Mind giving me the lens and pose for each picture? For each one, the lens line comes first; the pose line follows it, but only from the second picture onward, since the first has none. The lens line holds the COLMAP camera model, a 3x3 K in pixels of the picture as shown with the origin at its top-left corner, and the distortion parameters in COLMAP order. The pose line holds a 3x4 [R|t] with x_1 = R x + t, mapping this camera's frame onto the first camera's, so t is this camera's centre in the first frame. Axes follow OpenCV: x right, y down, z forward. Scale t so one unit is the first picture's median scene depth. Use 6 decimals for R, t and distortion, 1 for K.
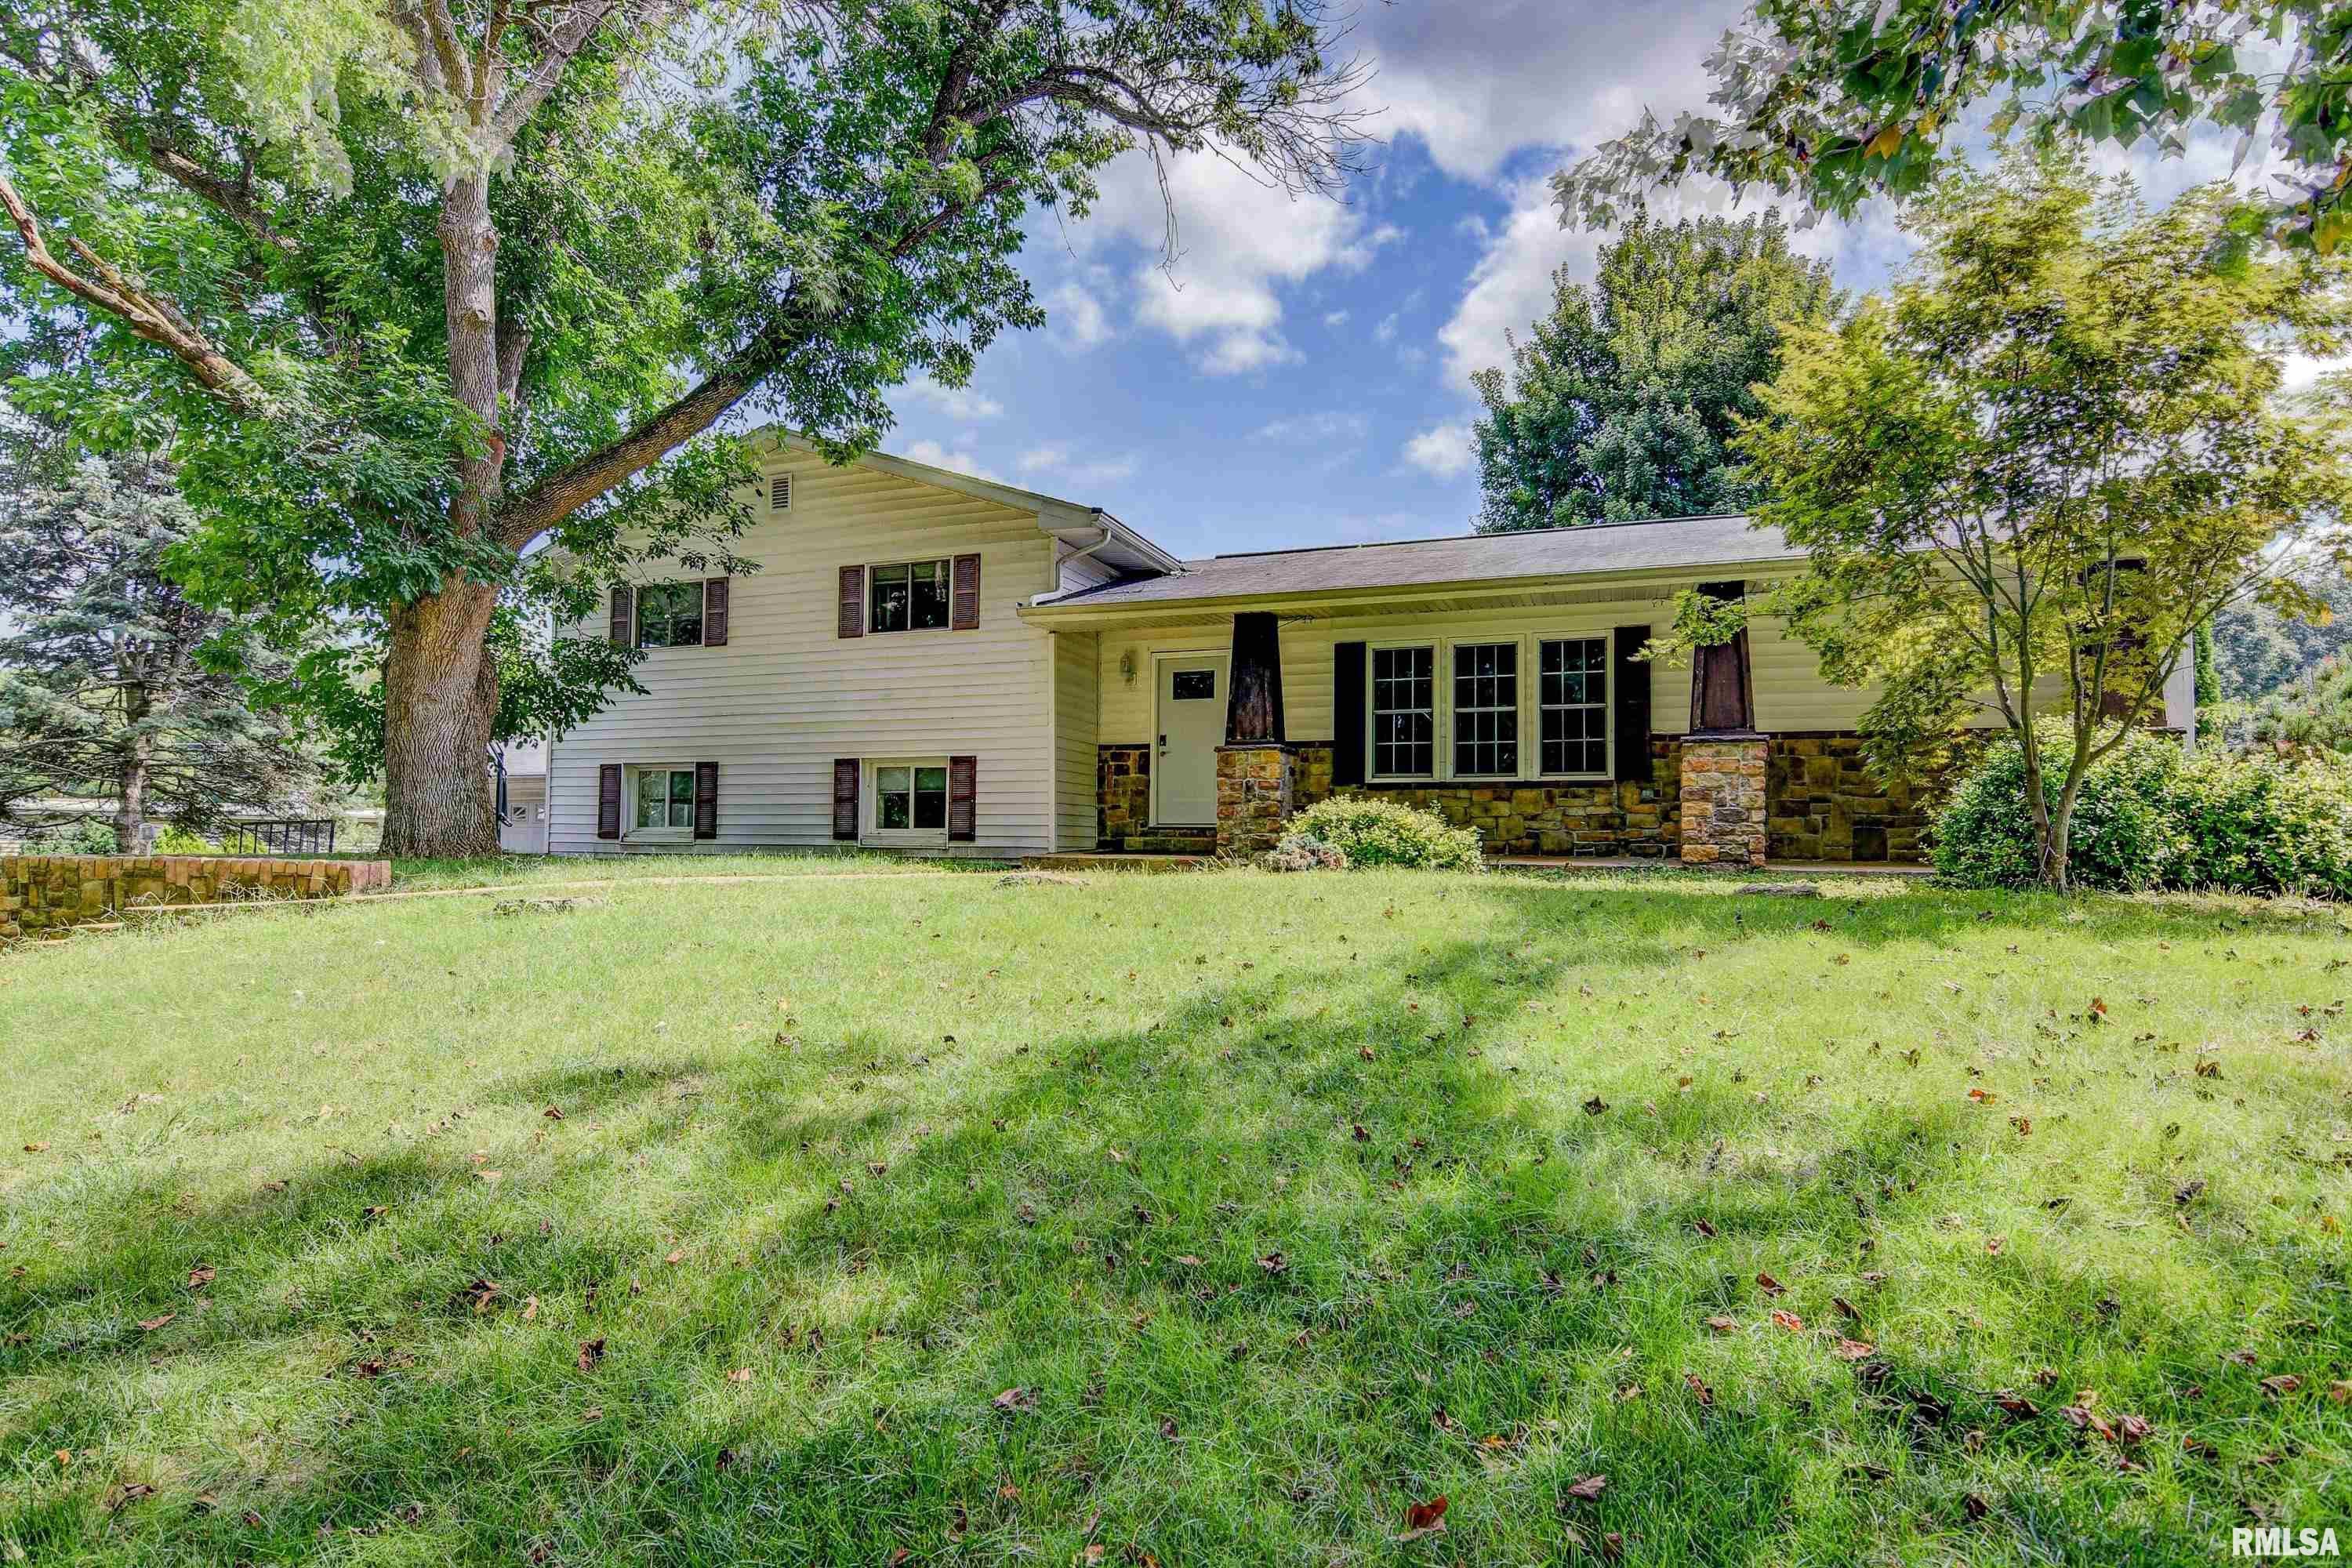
lens RADIAL K [[1144.3, 0, 1178.0], [0, 1144.3, 788.9], [0, 0, 1]] dist [0.002243, -0.000462]
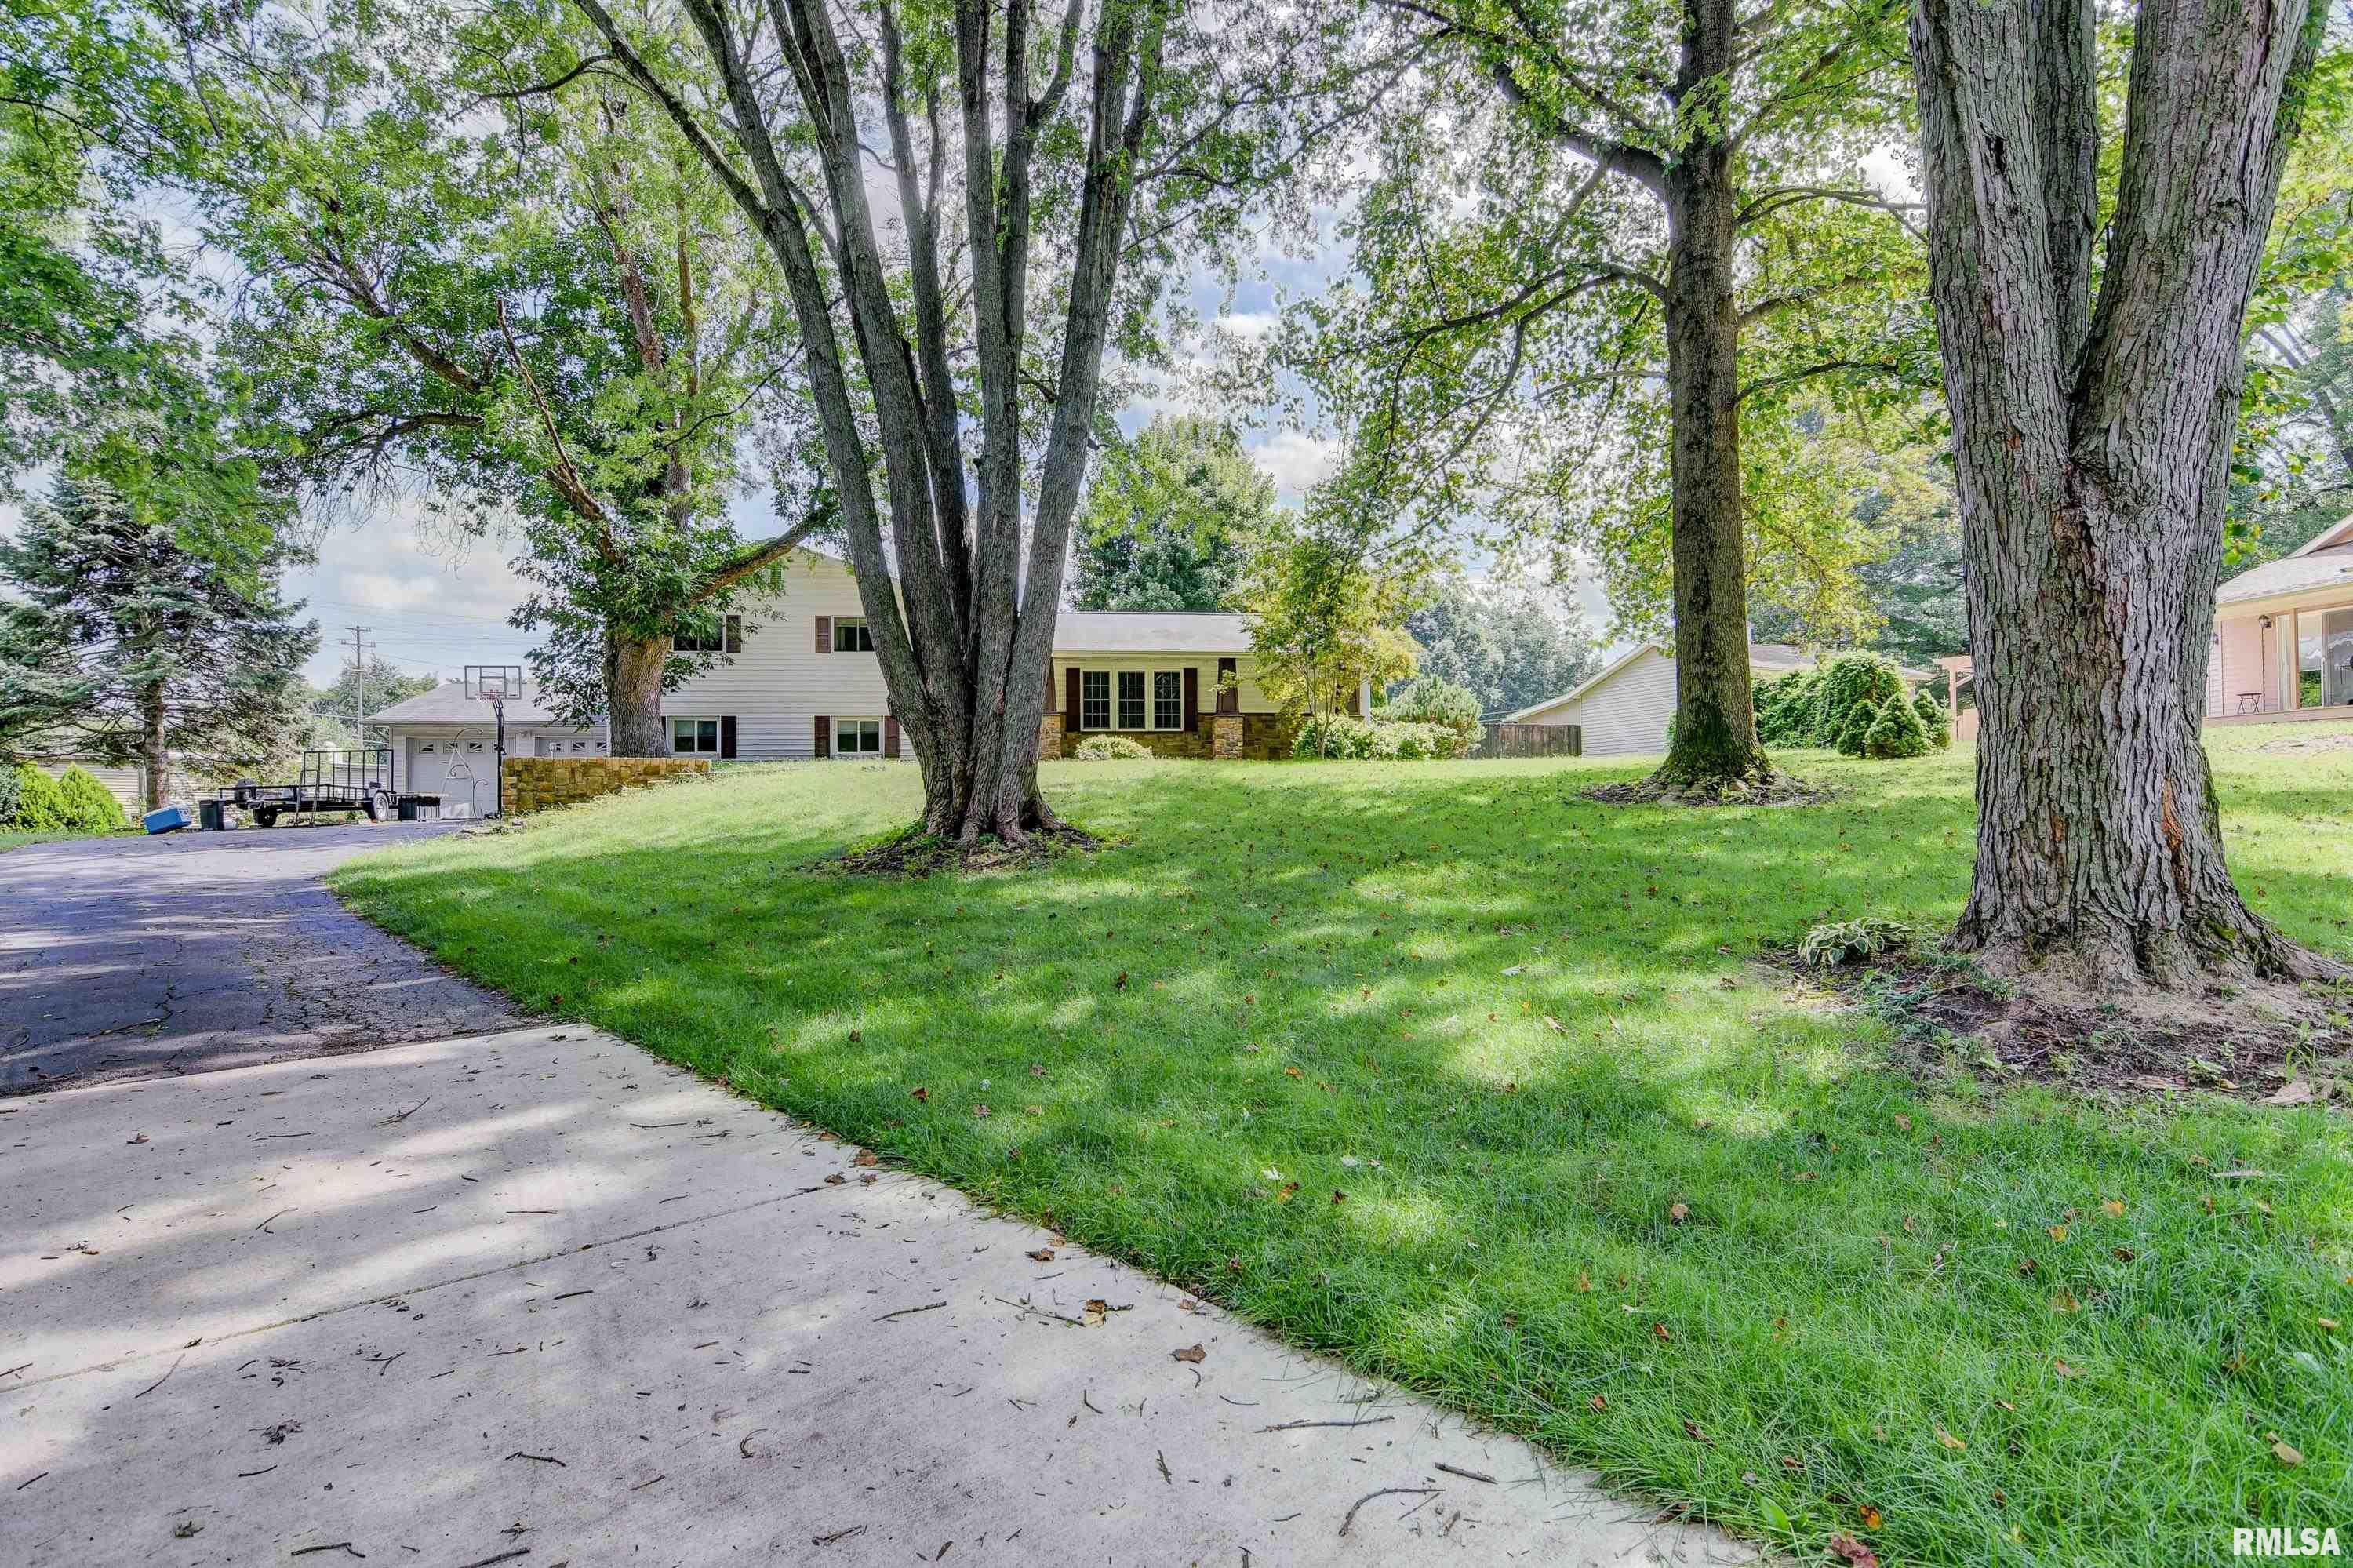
lens RADIAL K [[1139.6, 0, 1128.1], [0, 1139.6, 779.7], [0, 0, 1]] dist [0.021059, -0.004441]
pose [[0.908508, -0.006301, 0.417819, -0.704883], [-0.004359, 0.999689, 0.024554, 0.034780], [-0.417844, -0.024129, 0.908198, -1.099862]]
